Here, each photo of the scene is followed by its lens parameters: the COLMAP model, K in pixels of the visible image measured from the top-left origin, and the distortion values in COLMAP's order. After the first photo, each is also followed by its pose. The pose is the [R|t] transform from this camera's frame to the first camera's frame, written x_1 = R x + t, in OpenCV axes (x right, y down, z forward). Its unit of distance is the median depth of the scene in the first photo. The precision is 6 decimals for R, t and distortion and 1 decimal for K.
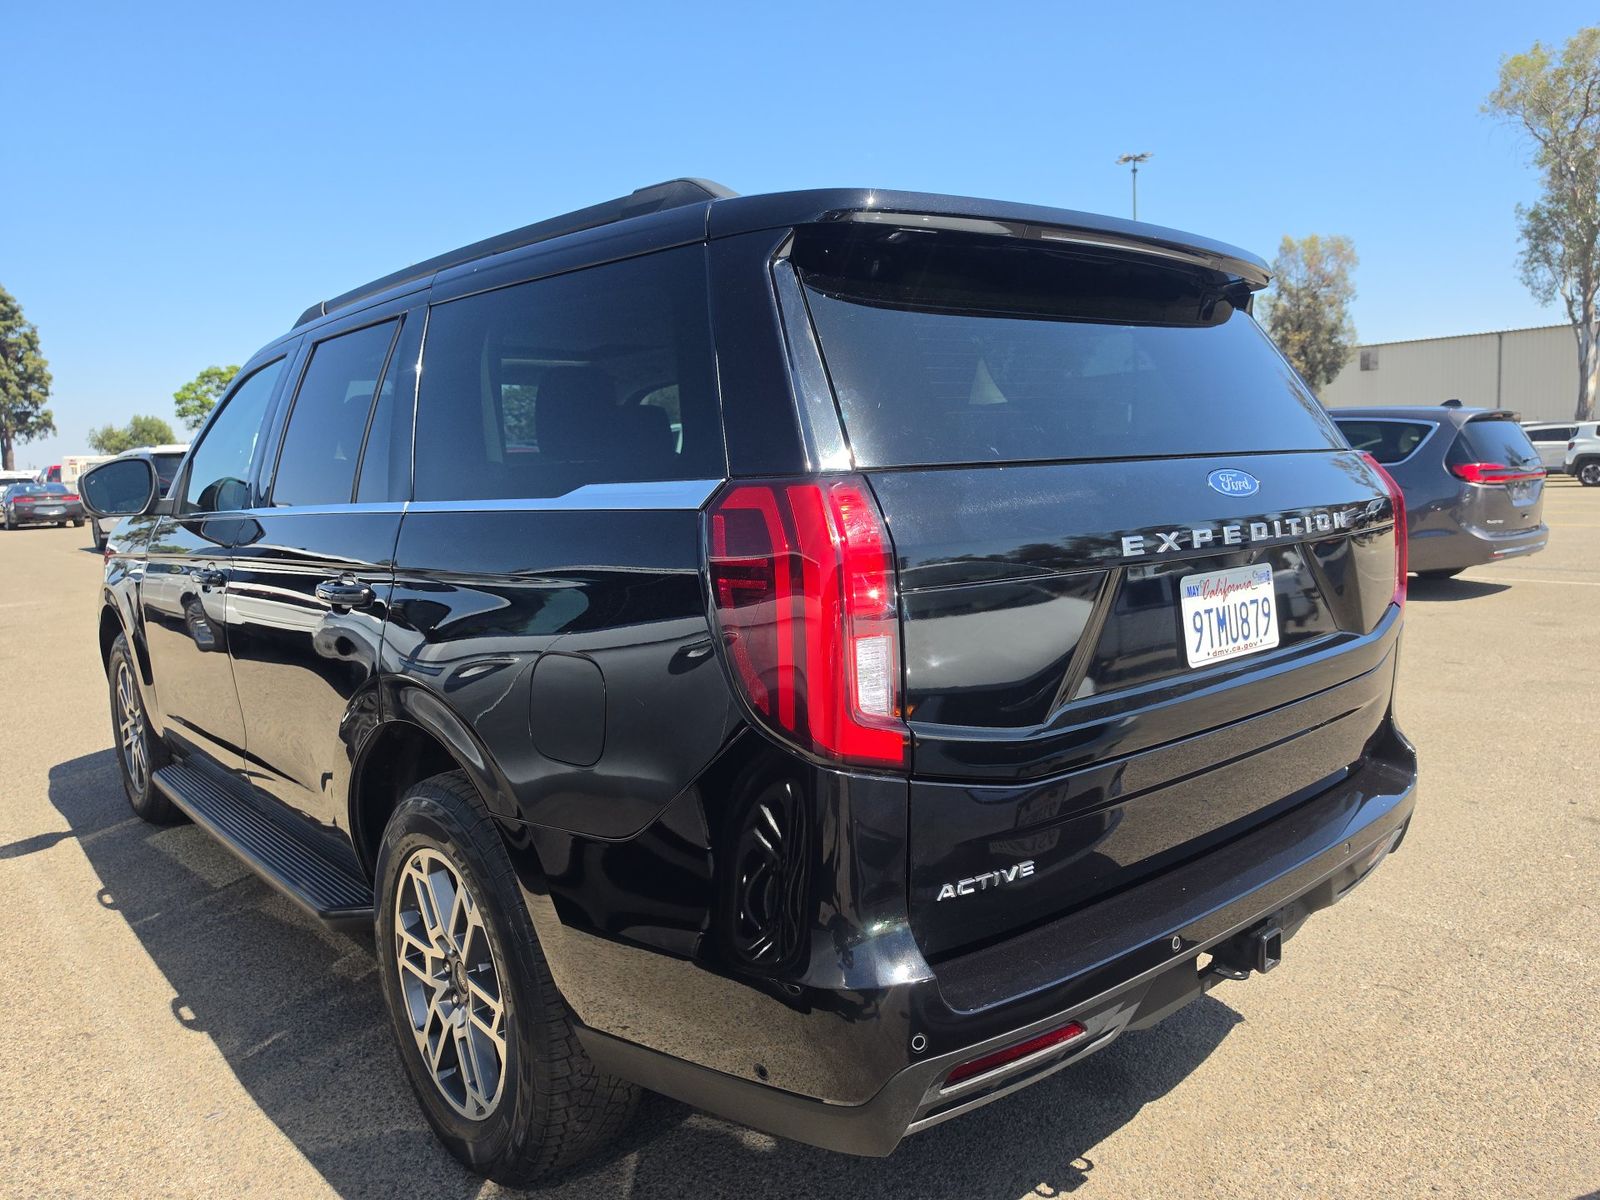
lens RADIAL K [[1122.7, 0, 800.0], [0, 1122.7, 600.0], [0, 0, 1]] dist [0.056251, -0.089580]
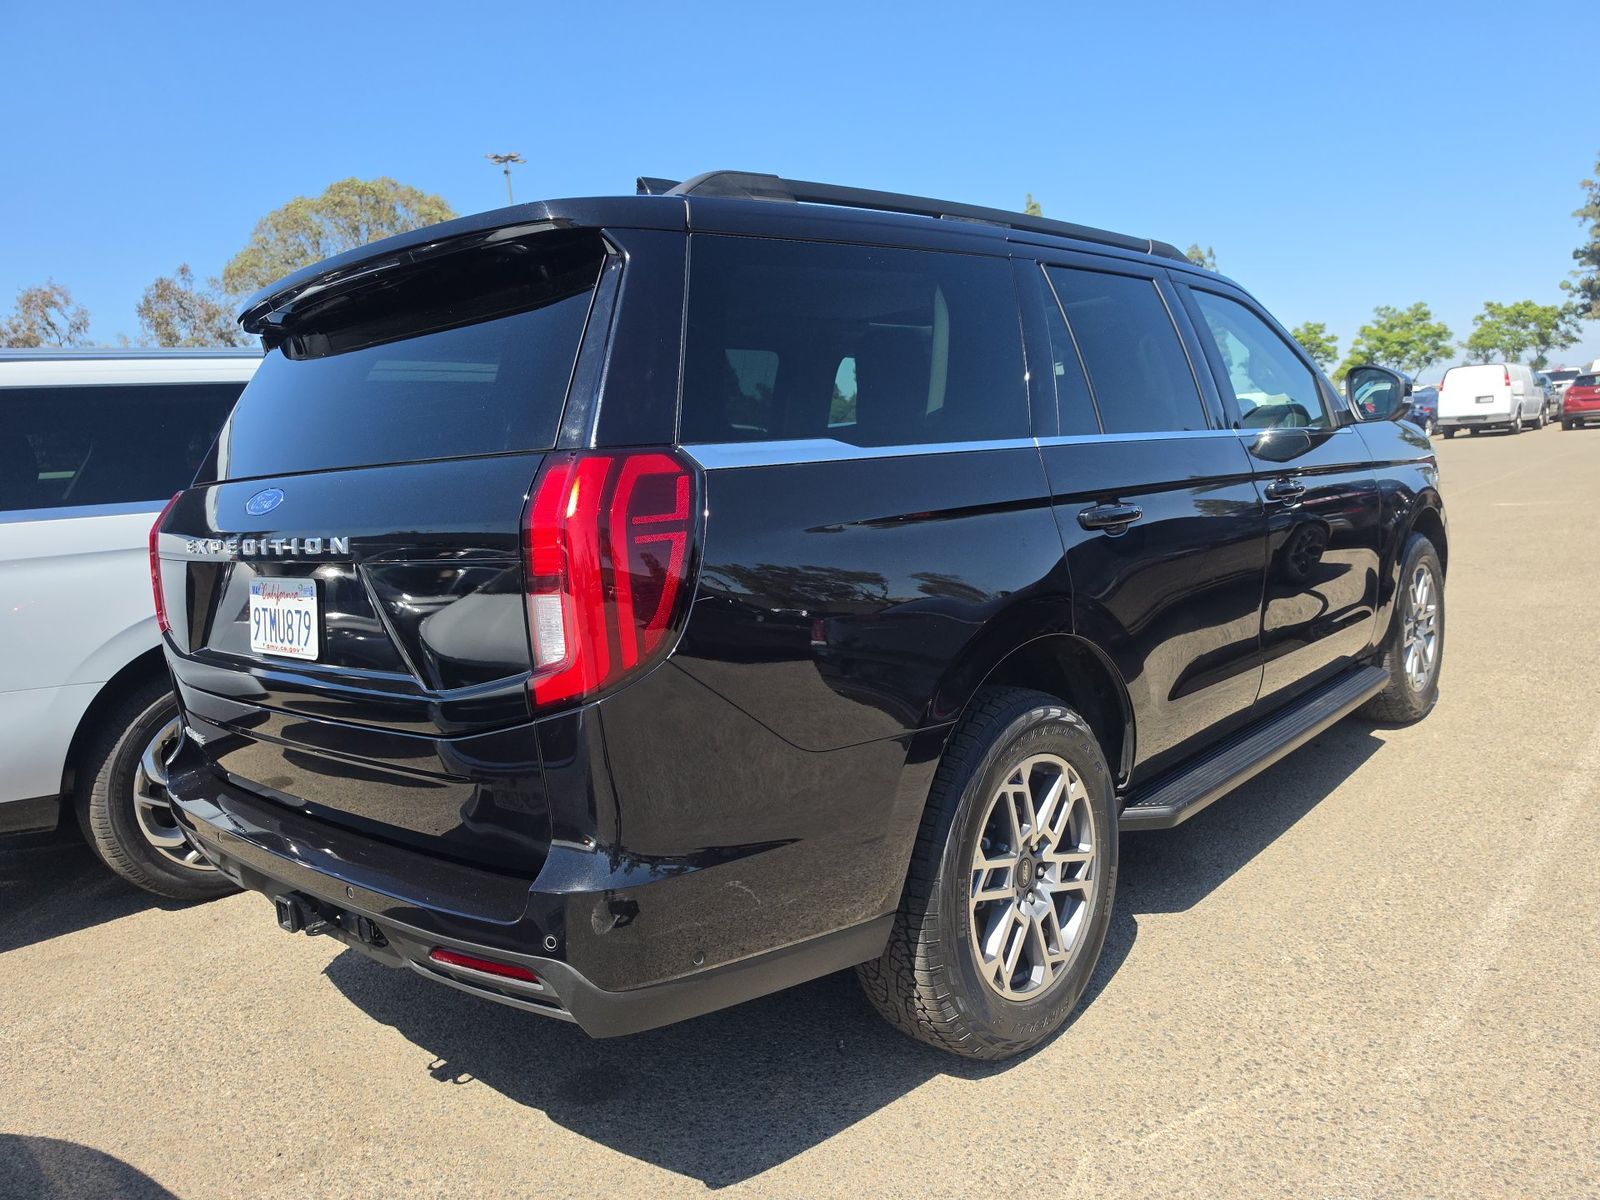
lens RADIAL K [[1122.7, 0, 800.0], [0, 1122.7, 600.0], [0, 0, 1]] dist [0.056251, -0.089580]
pose [[0.119001, 0.151982, -0.981193, 1.564408], [-0.038813, 0.988172, 0.148356, -0.194135], [0.992135, 0.020429, 0.123492, 1.389359]]
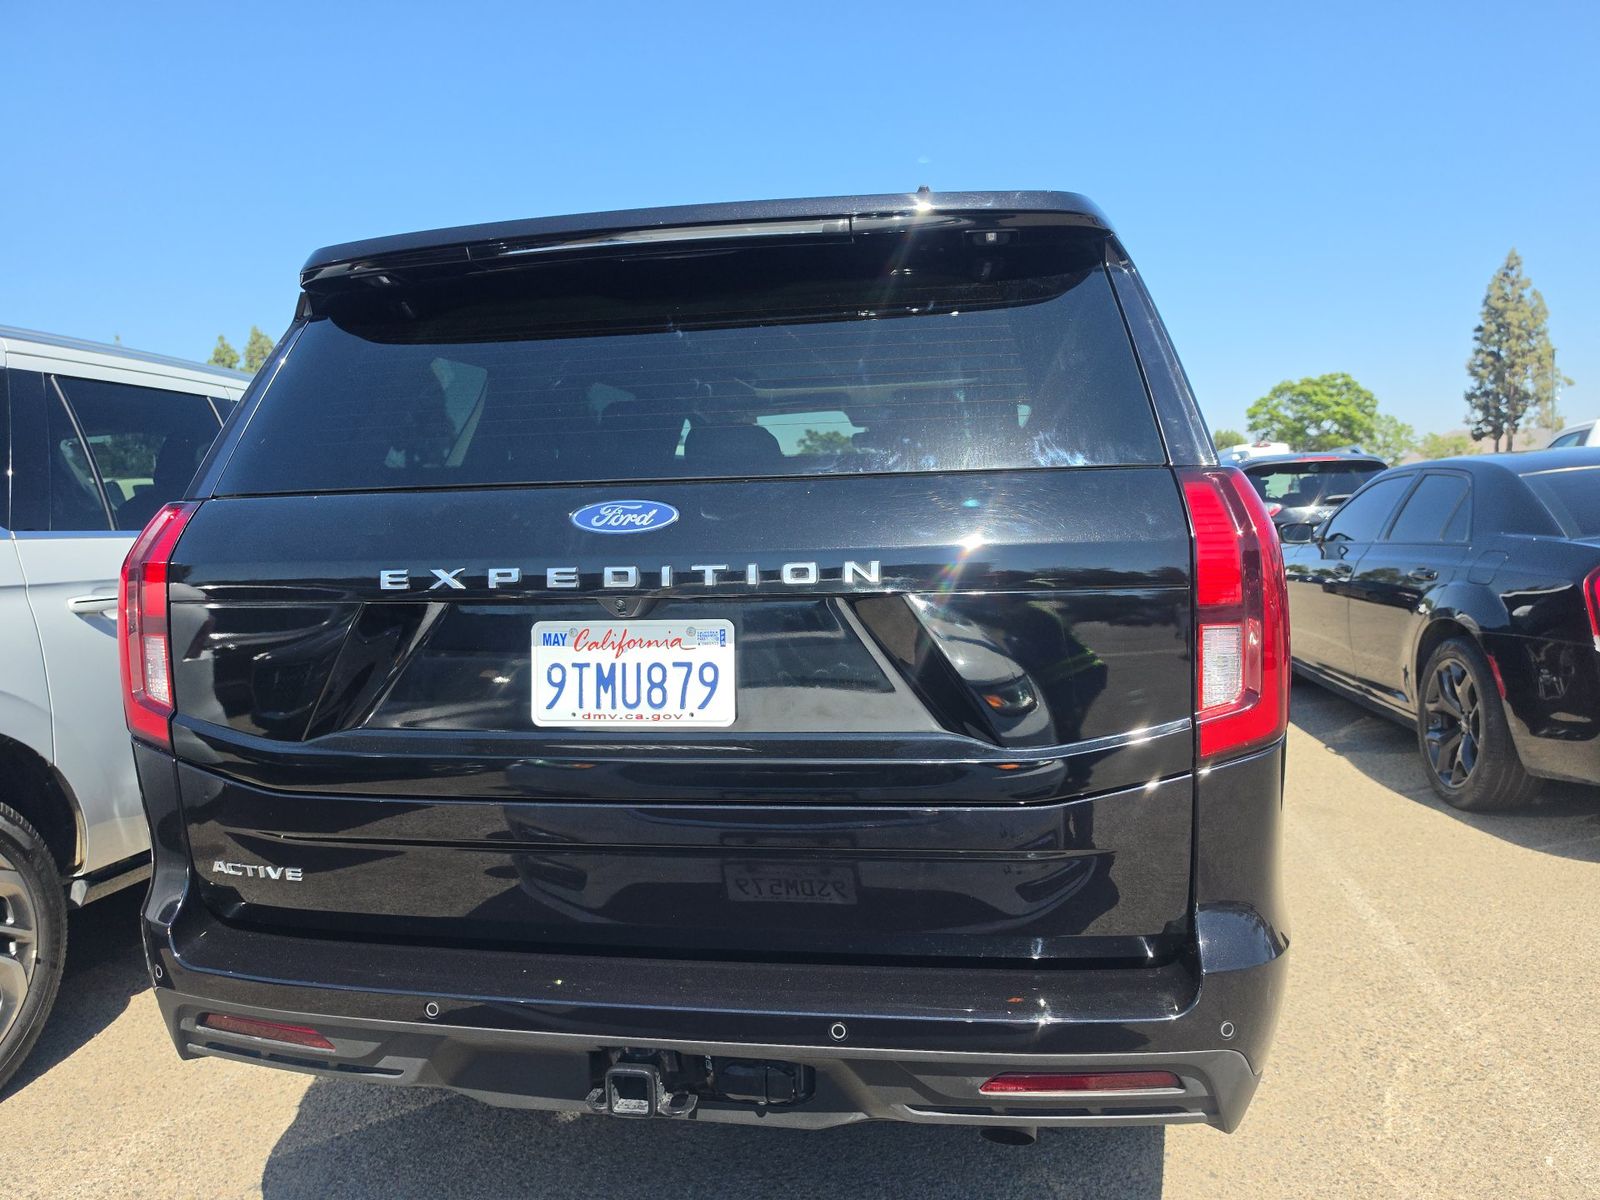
lens RADIAL K [[1122.7, 0, 800.0], [0, 1122.7, 600.0], [0, 0, 1]] dist [0.056251, -0.089580]
pose [[0.647449, 0.081961, -0.757689, 1.103311], [-0.087918, 0.995595, 0.032570, -0.081535], [0.757021, 0.045527, 0.651802, 0.556320]]
